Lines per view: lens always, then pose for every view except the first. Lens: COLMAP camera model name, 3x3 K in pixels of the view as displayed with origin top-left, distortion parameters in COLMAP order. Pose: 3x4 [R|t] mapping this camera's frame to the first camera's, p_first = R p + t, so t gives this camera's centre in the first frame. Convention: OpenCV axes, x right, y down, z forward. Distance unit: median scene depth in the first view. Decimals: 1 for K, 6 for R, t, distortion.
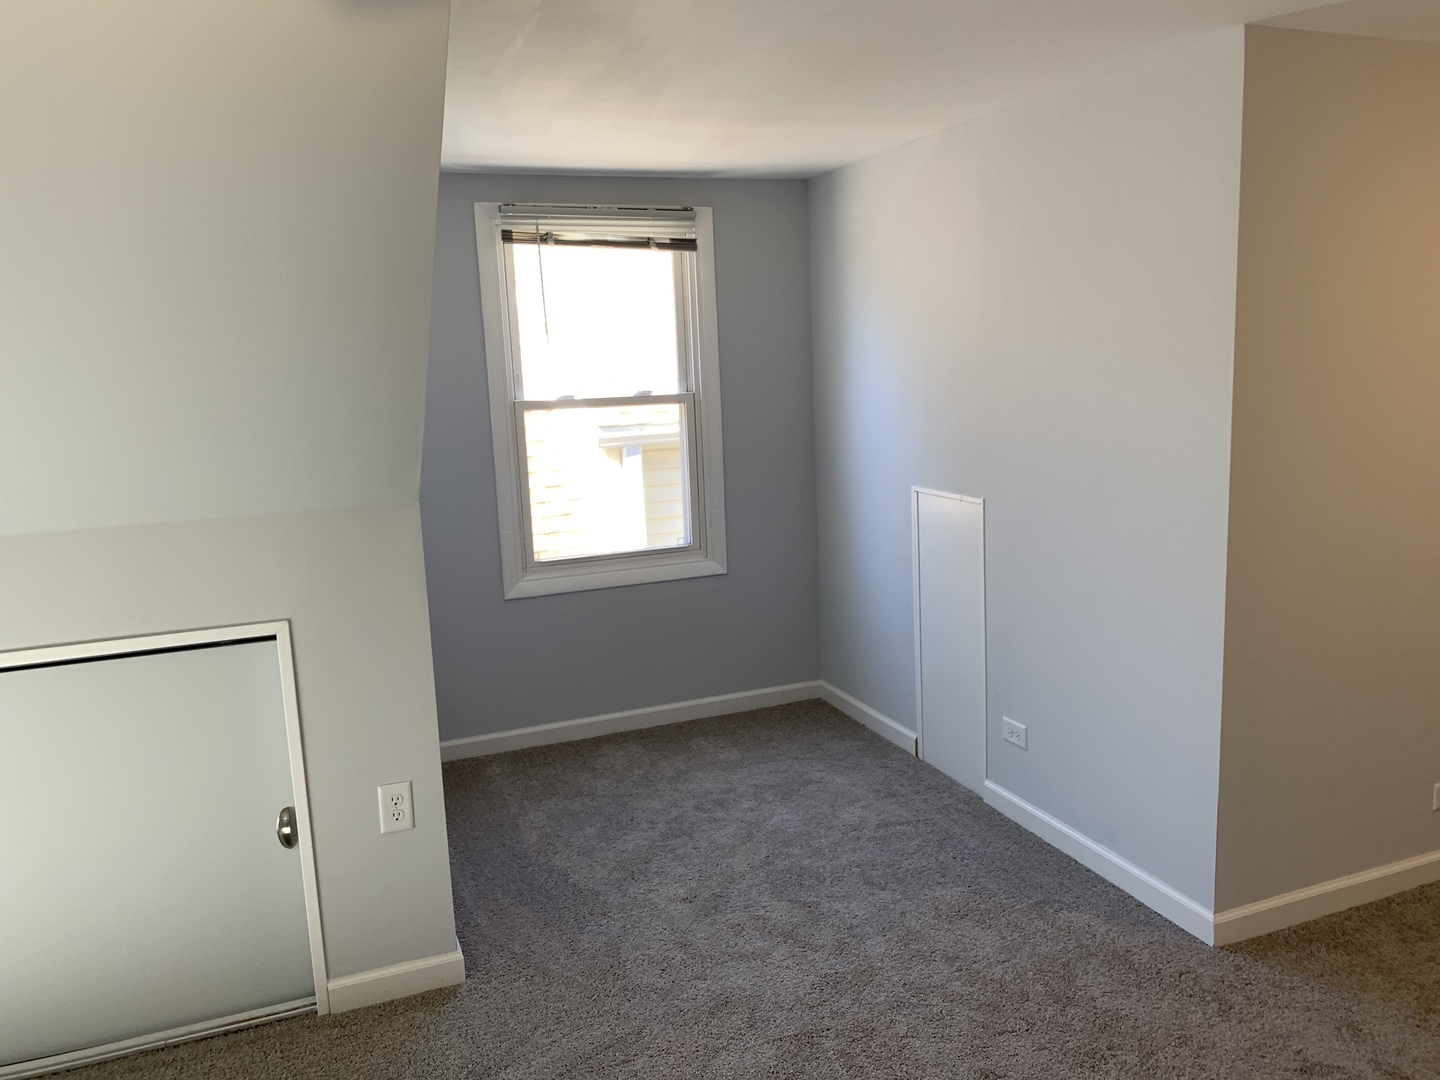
lens RADIAL K [[1100.0, 0, 726.1], [0, 1100.0, 532.1], [0, 0, 1]] dist [0.067936, -0.092307]
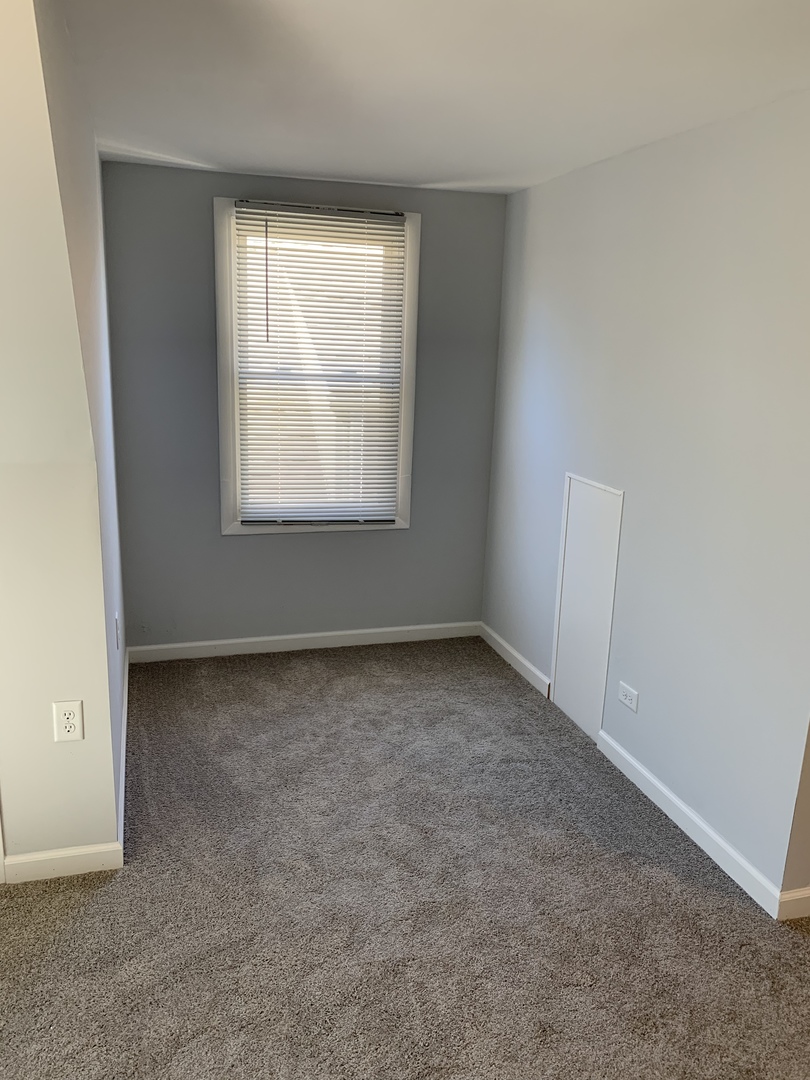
lens RADIAL K [[839.3, 0, 381.0], [0, 839.3, 539.8], [0, 0, 1]] dist [0.062385, -0.066506]
pose [[0.992570, 0.092749, -0.078751, 0.072716], [-0.086197, 0.992825, 0.082883, -0.038773], [0.085873, -0.075479, 0.993443, 0.140837]]
